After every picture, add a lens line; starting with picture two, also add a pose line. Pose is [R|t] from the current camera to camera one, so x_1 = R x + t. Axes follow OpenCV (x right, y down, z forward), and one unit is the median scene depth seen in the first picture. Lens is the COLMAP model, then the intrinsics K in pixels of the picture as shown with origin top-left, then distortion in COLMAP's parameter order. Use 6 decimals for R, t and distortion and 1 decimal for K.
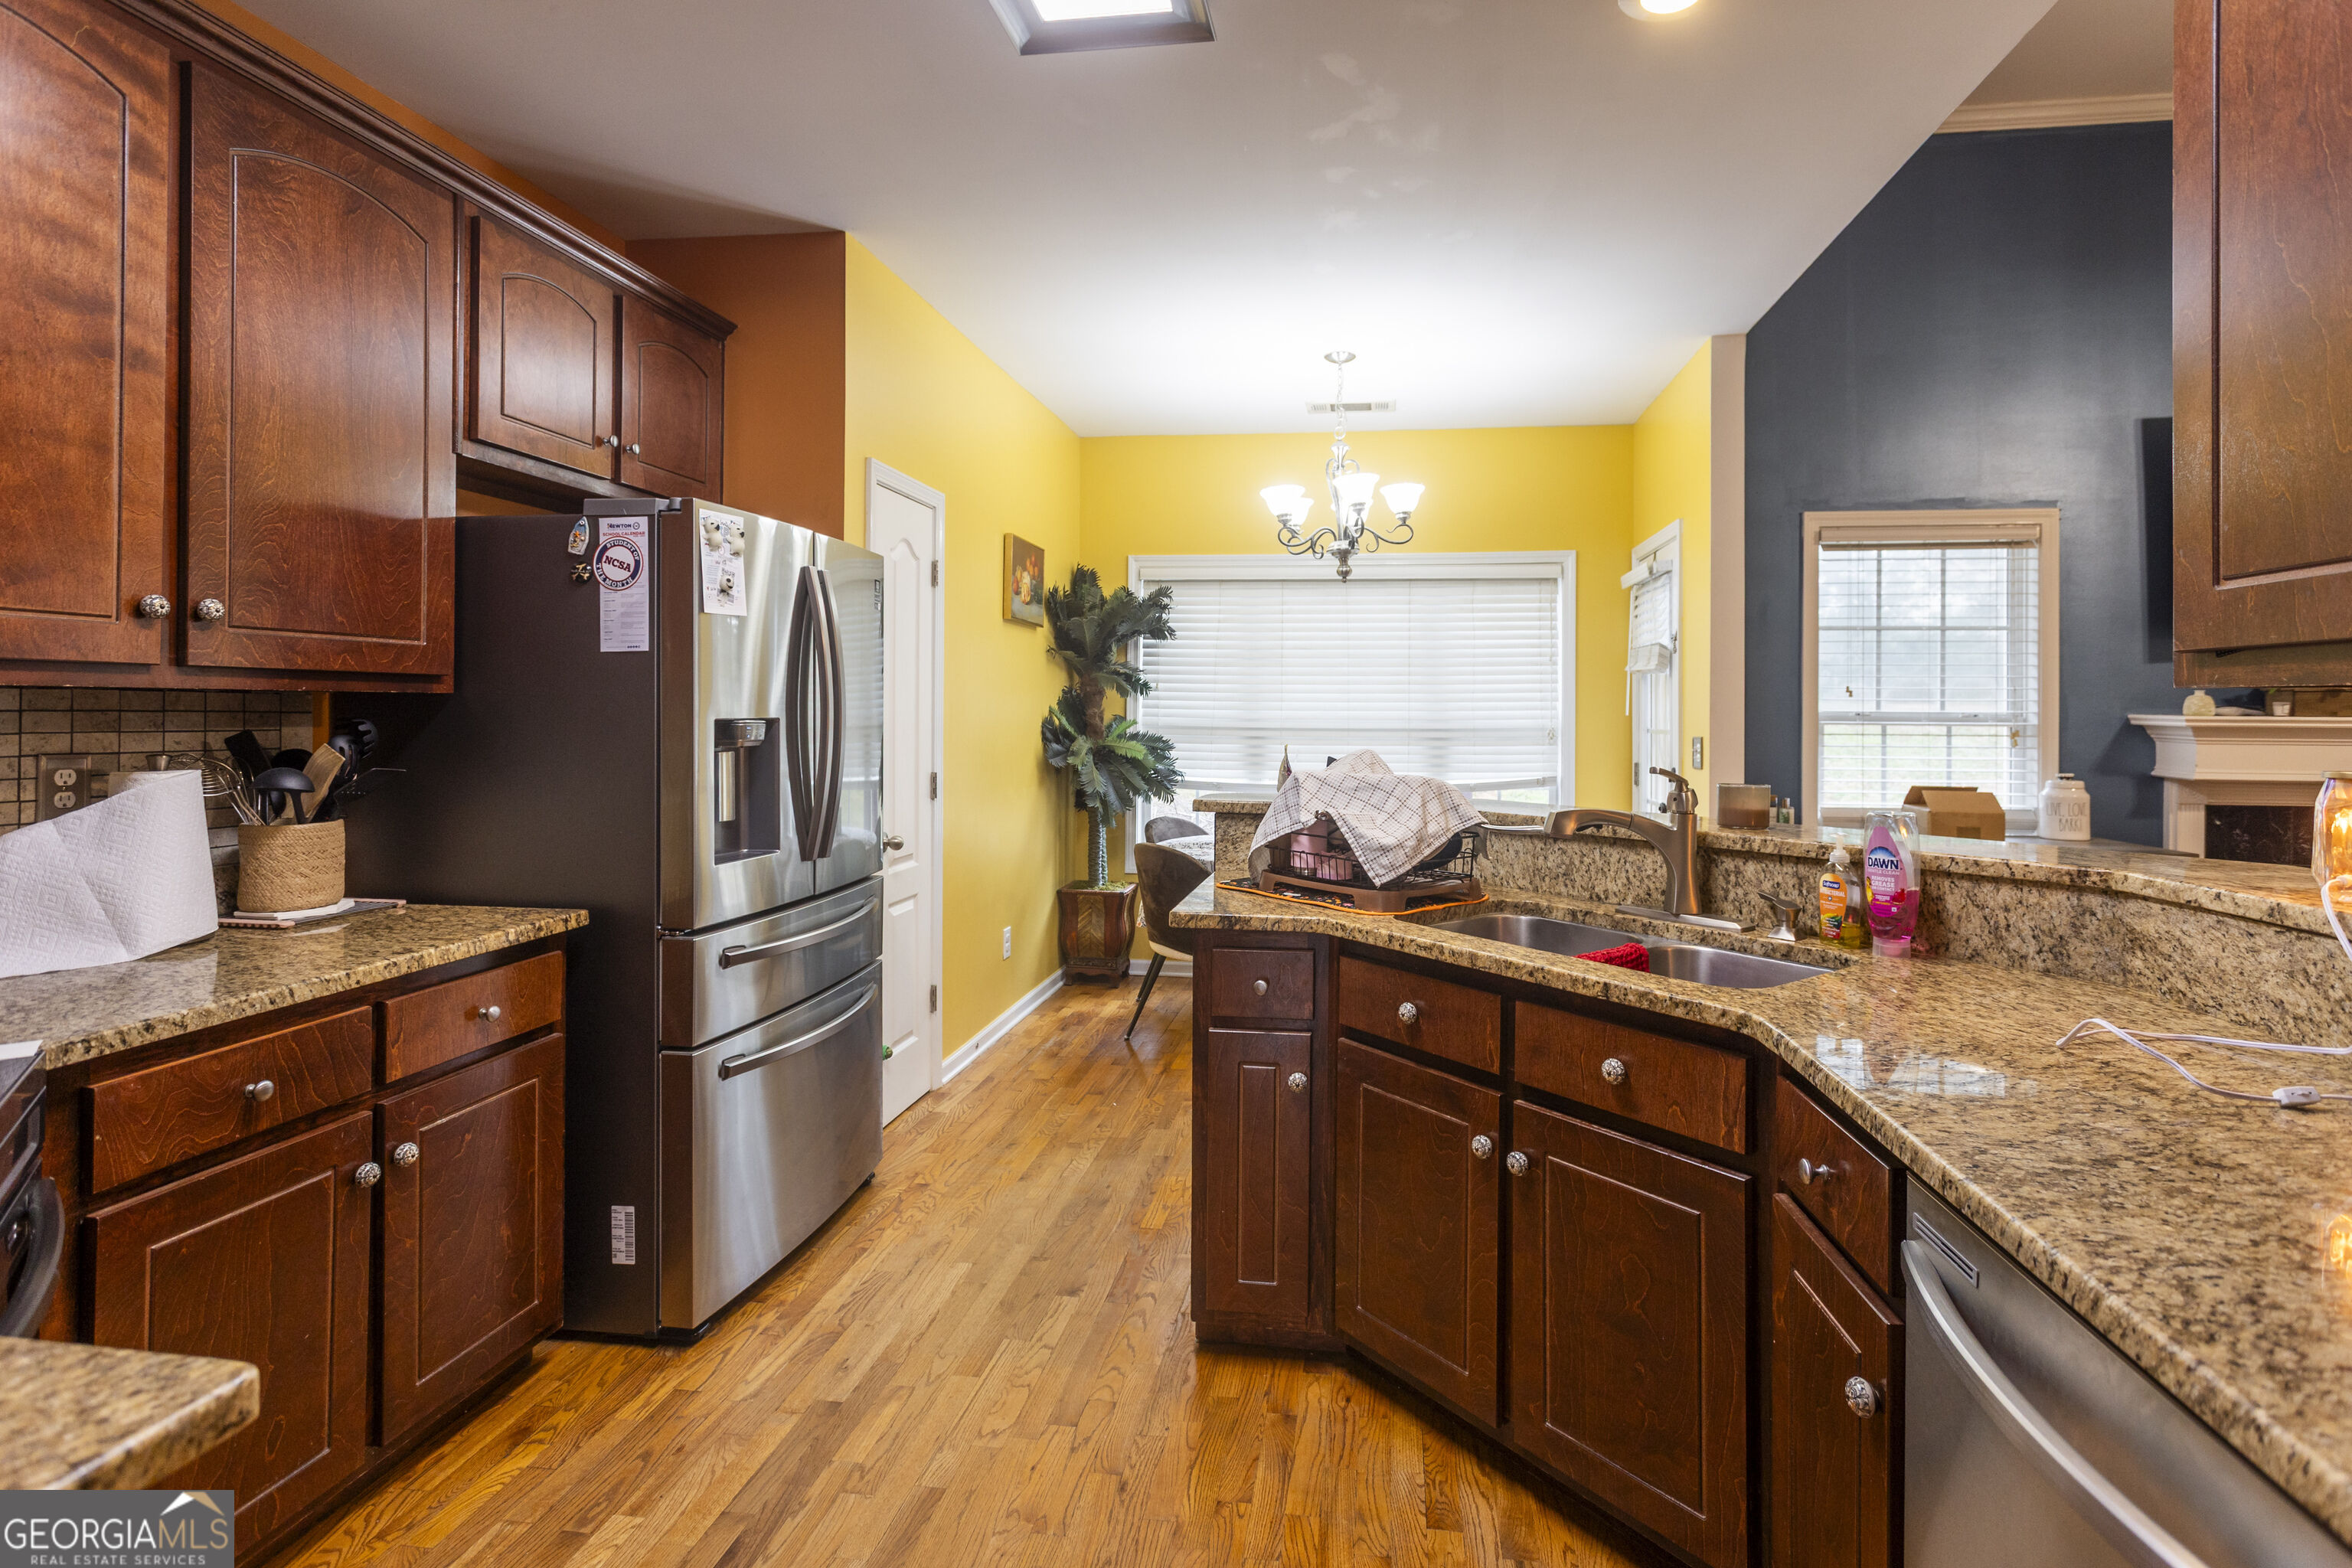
lens RADIAL K [[1126.1, 0, 1222.8], [0, 1126.1, 706.3], [0, 0, 1]] dist [-0.001600, 0.000818]
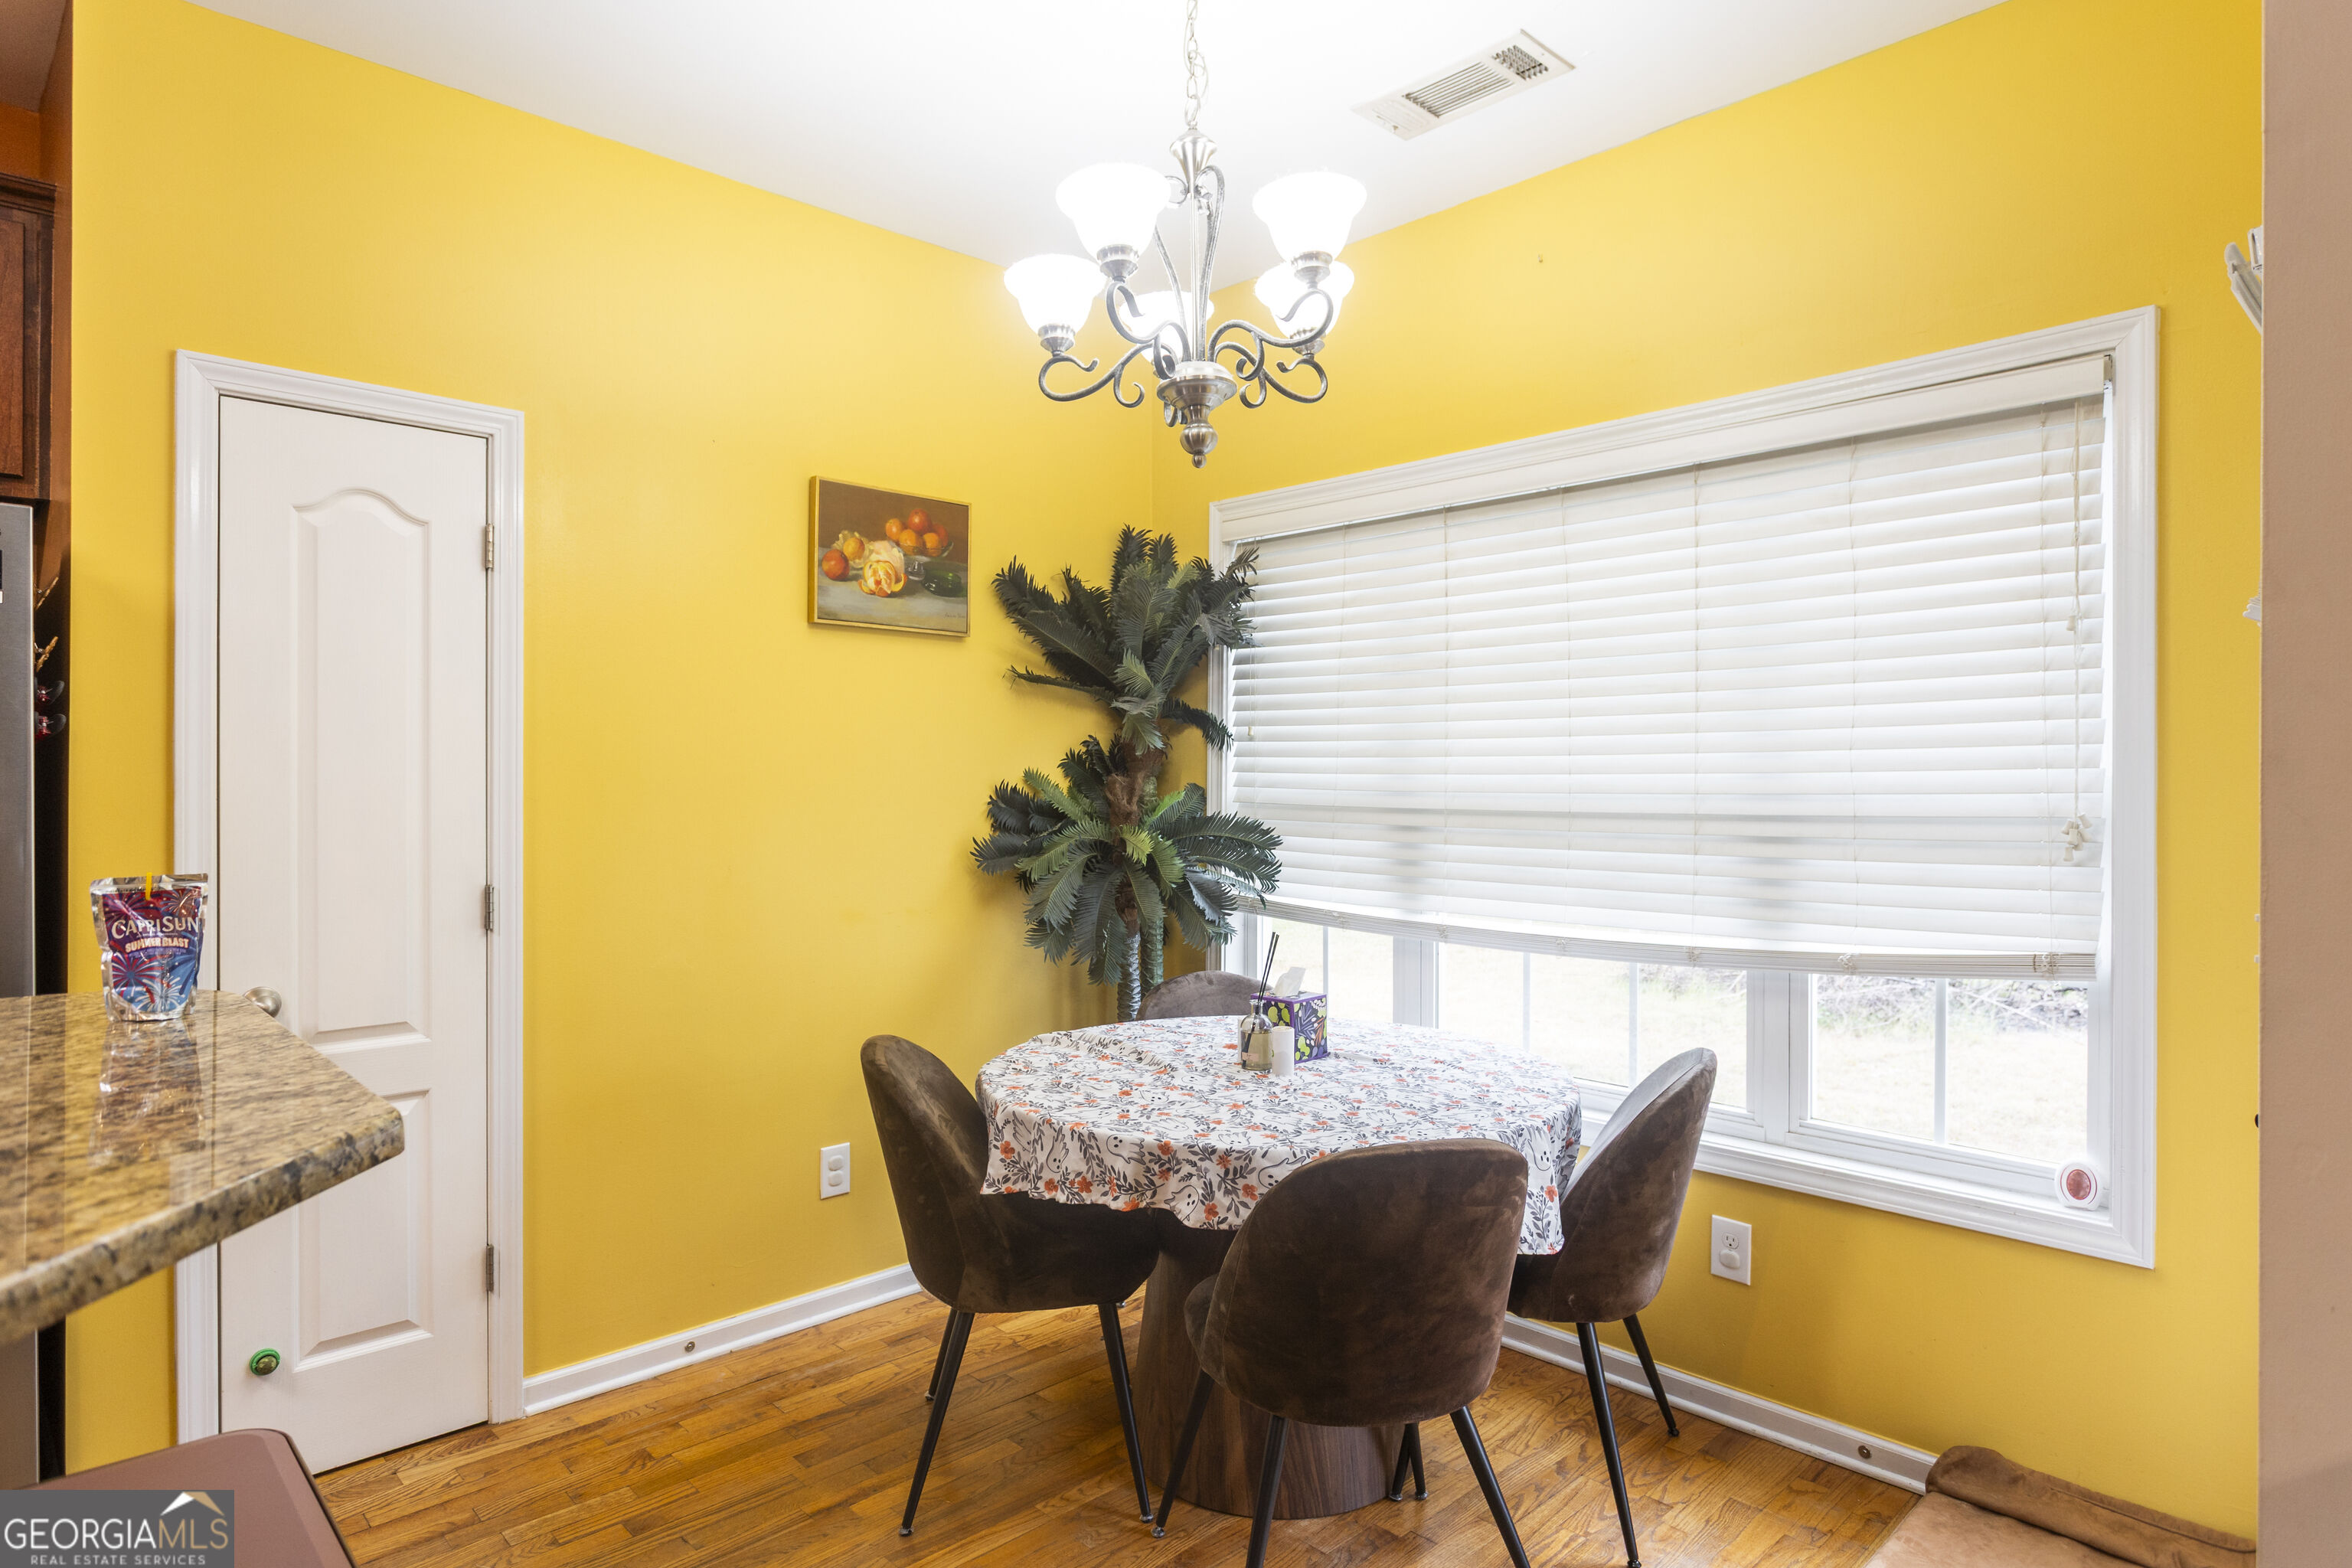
lens RADIAL K [[1296.1, 0, 1180.3], [0, 1296.1, 782.6], [0, 0, 1]] dist [-0.000359, -0.000792]
pose [[0.786499, -0.003595, -0.617581, 0.316508], [0.009318, 0.999938, 0.006046, 0.002984], [0.617521, -0.010510, 0.786484, 0.491115]]
